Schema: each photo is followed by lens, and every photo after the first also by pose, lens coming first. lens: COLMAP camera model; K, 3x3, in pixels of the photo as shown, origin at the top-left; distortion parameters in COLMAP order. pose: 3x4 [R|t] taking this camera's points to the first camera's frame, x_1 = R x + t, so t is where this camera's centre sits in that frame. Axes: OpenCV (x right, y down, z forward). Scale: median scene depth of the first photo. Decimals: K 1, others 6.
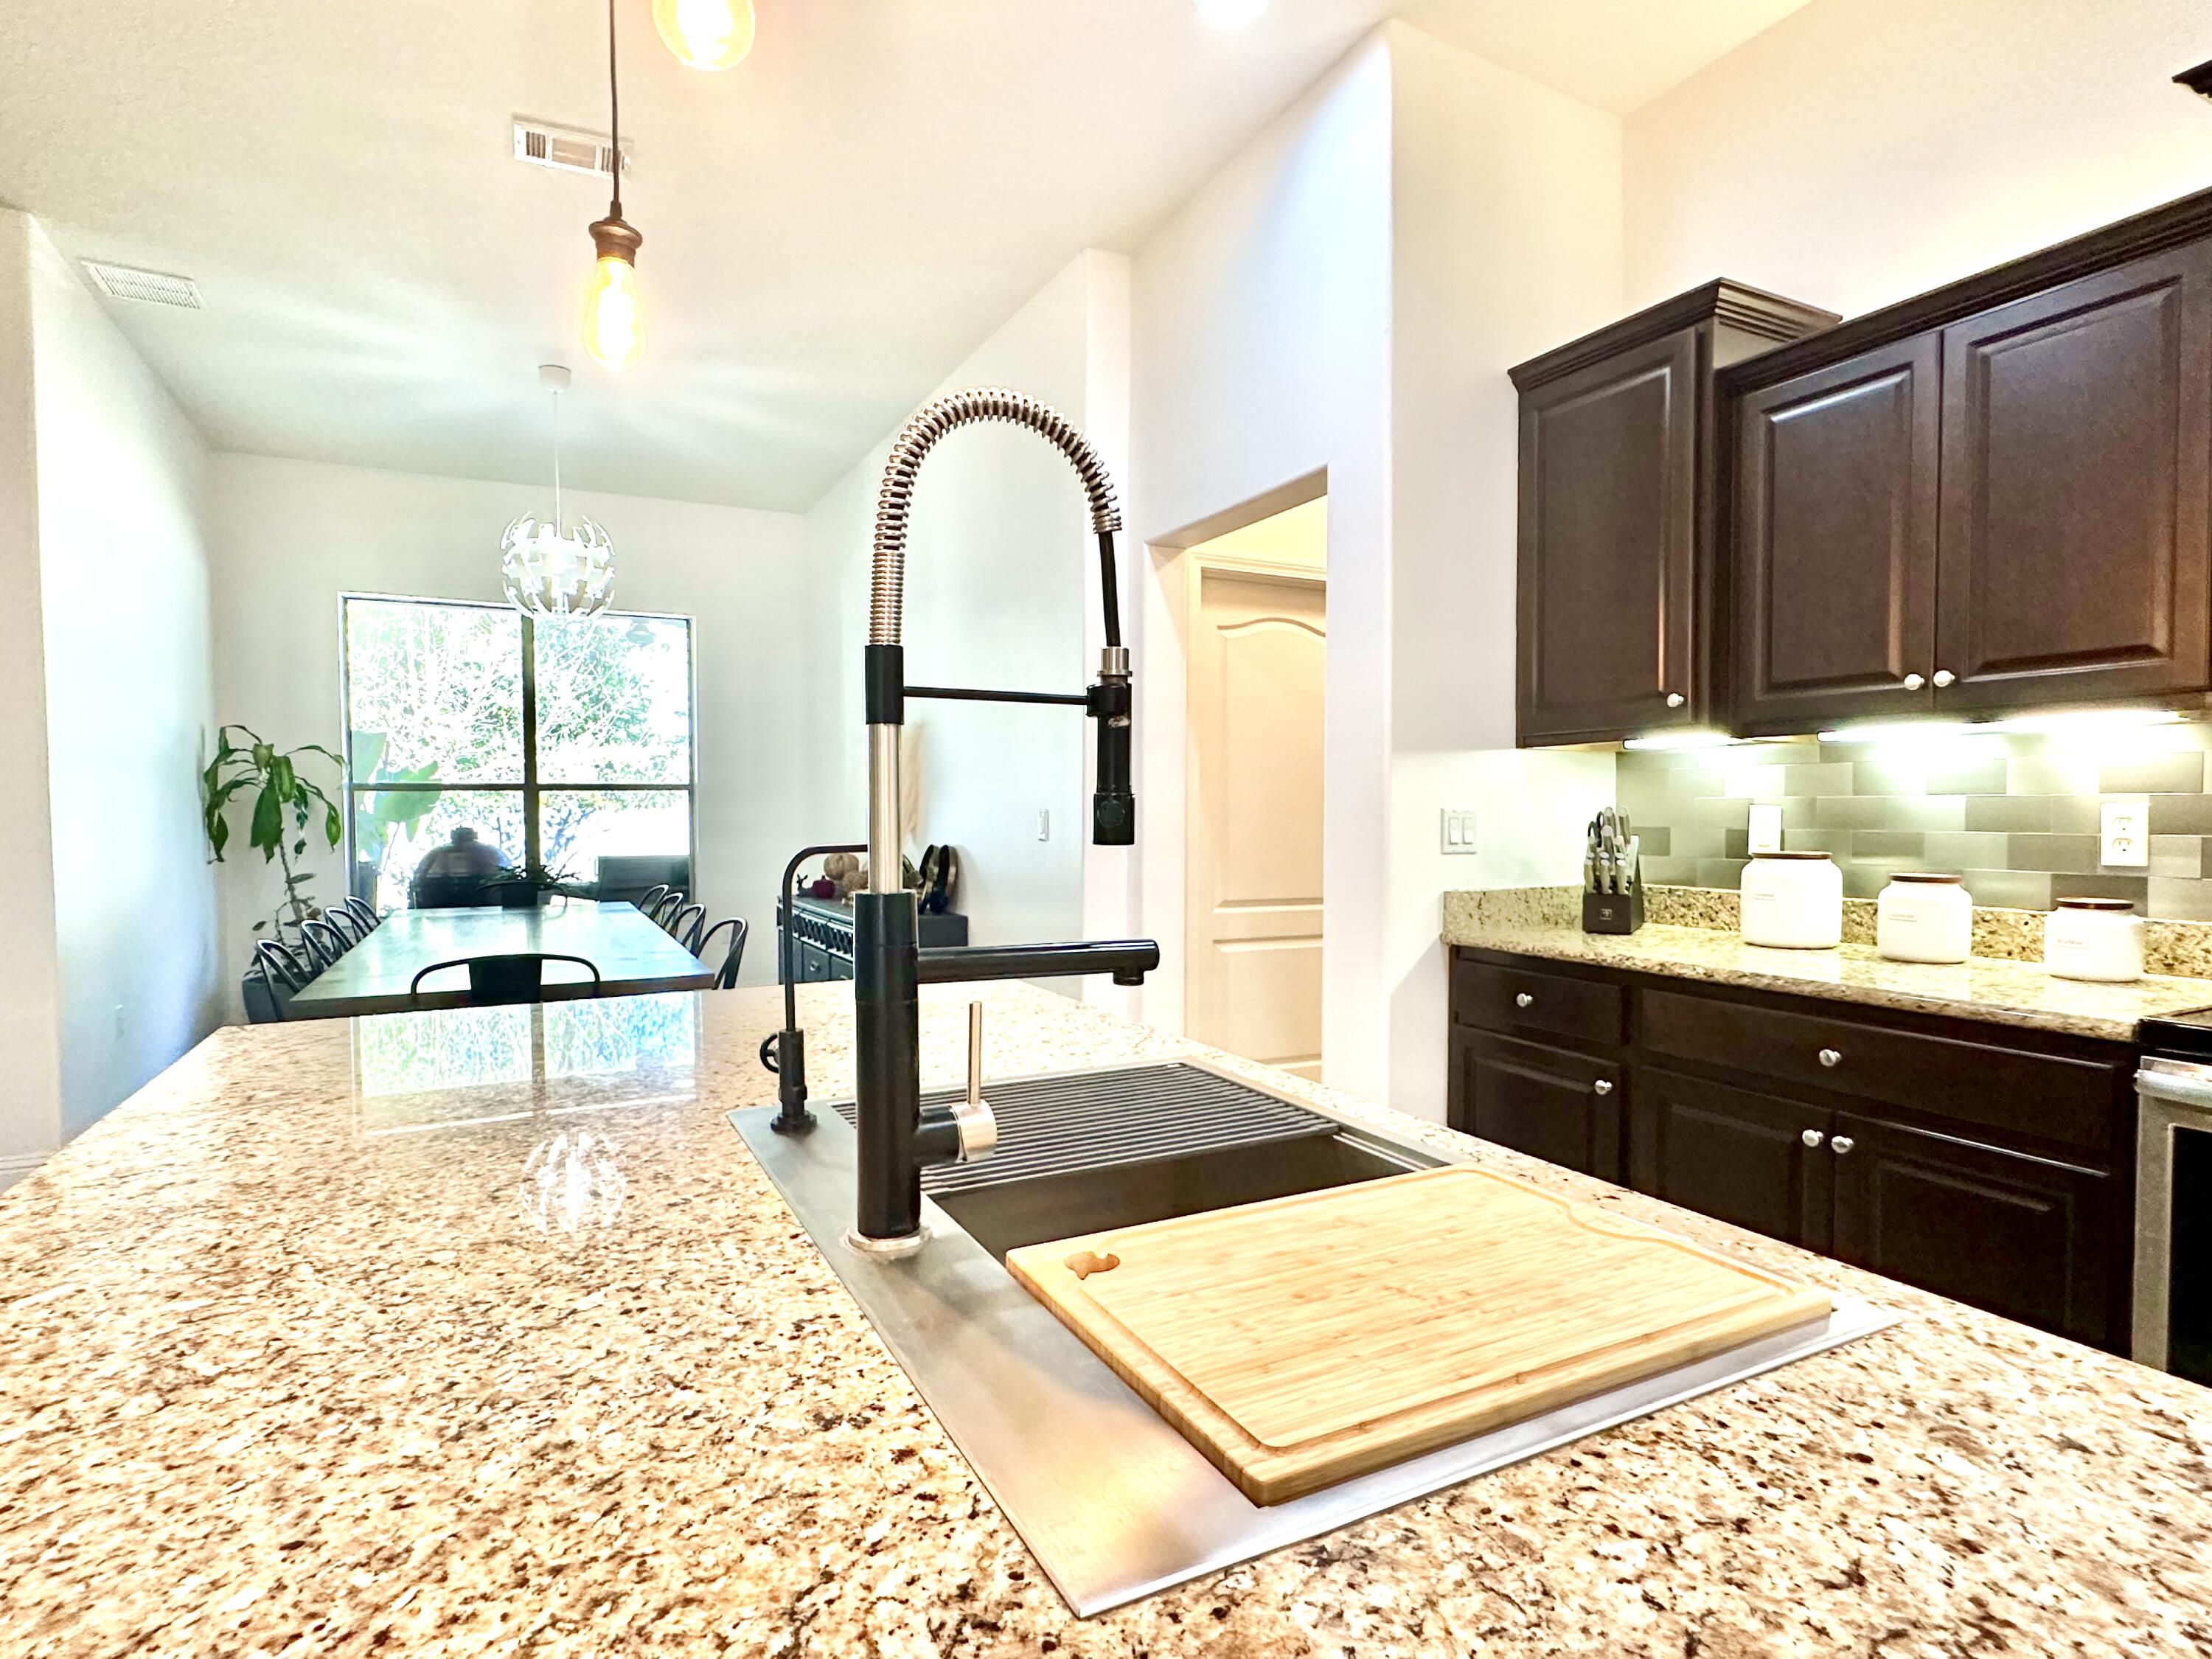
lens RADIAL K [[1166.2, 0, 1107.4], [0, 1166.2, 839.9], [0, 0, 1]] dist [0.001739, 0.000141]
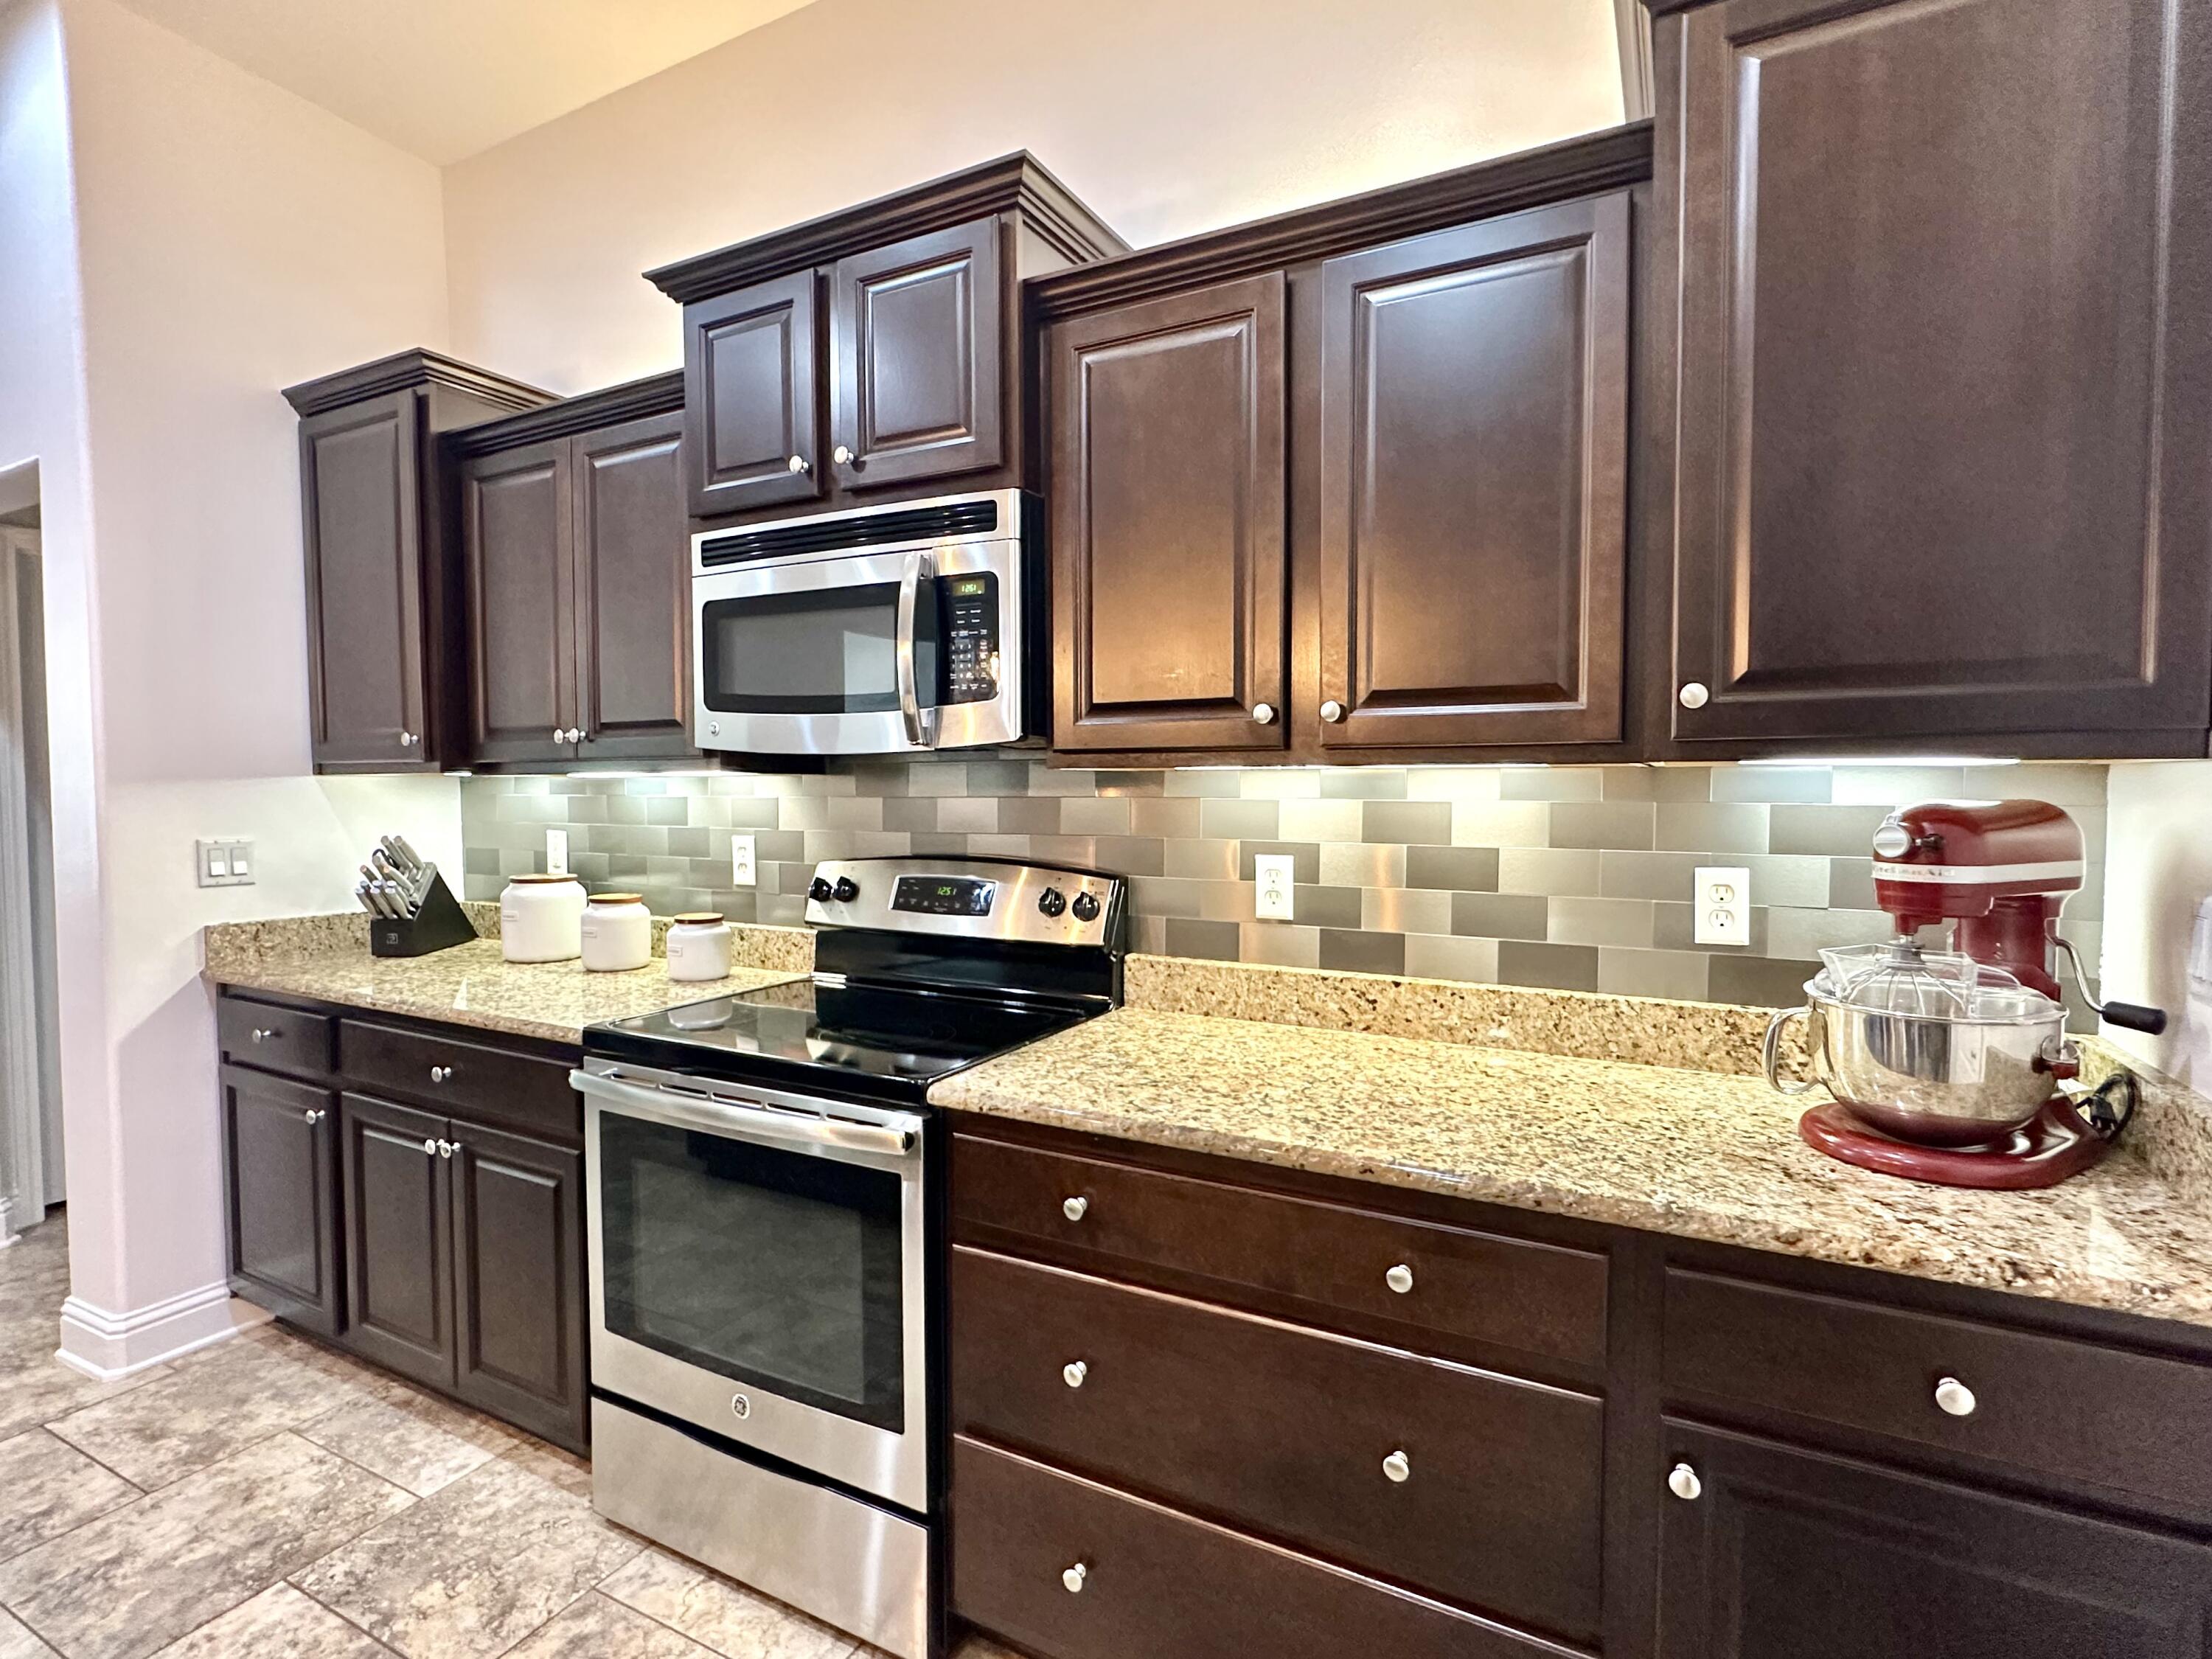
lens RADIAL K [[1098.6, 0, 1104.8], [0, 1098.6, 837.0], [0, 0, 1]] dist [0.000294, 0.000094]
pose [[0.820306, -0.024552, 0.571398, 0.433991], [0.014326, 0.999647, 0.022387, -0.043984], [-0.571746, -0.010178, 0.820368, -0.182221]]
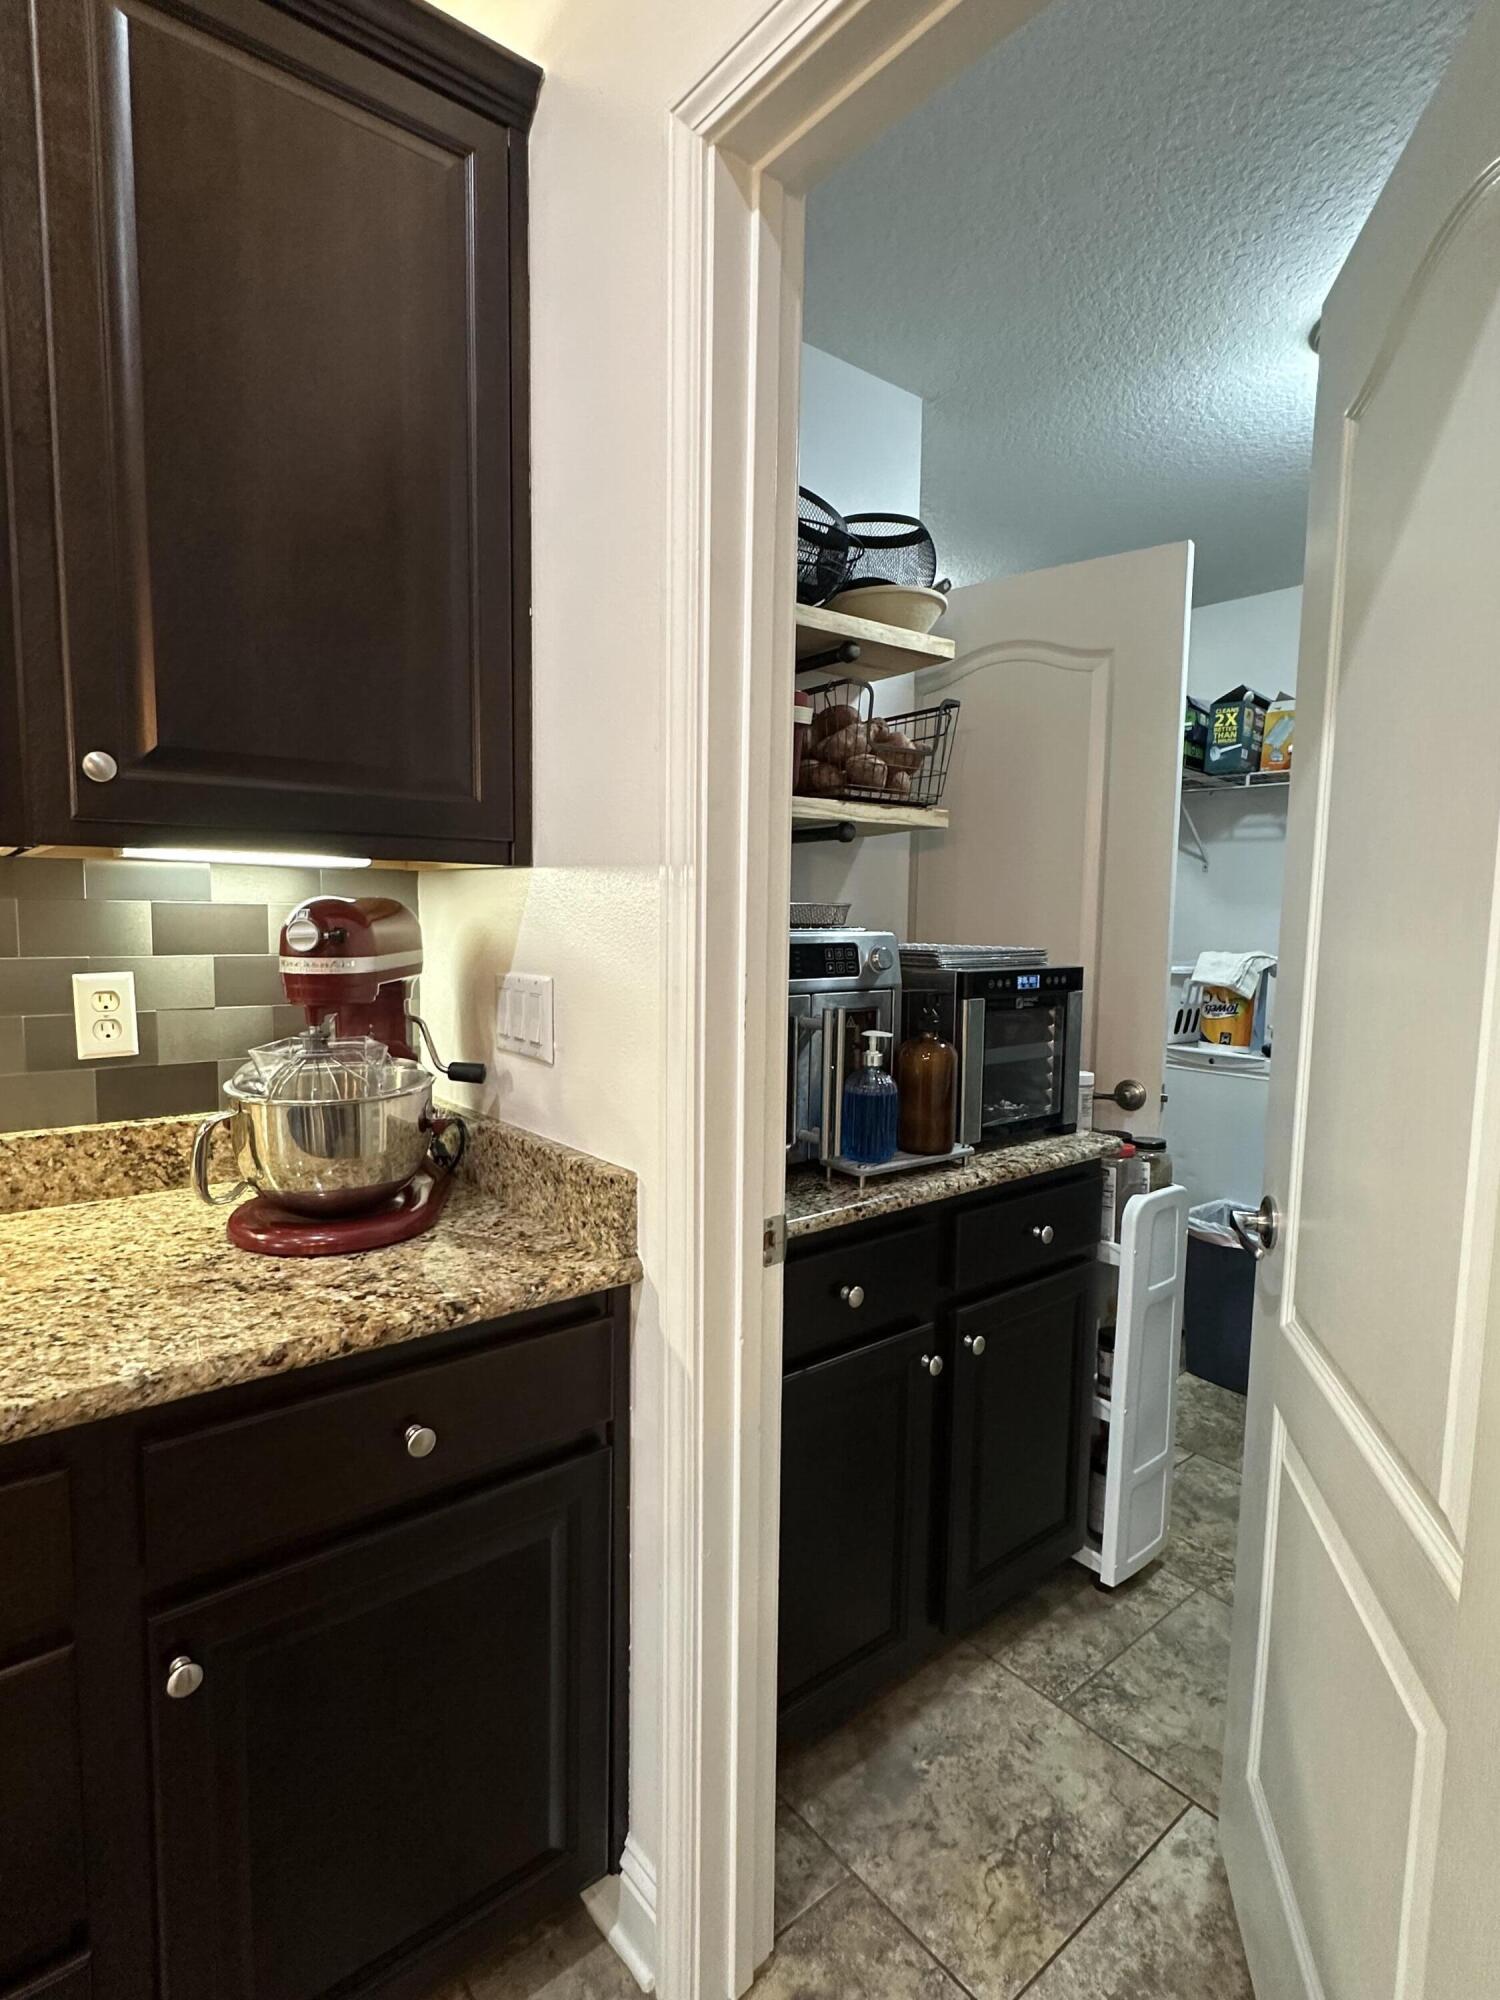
lens RADIAL K [[1017.4, 0, 750.0], [0, 1017.4, 1000.0], [0, 0, 1]] dist [-0.001978, 0.000731]
pose [[-0.205124, -0.090106, 0.974580, 0.505123], [0.012882, 0.995418, 0.094744, -0.038154], [-0.978651, 0.031989, -0.203023, -0.085832]]
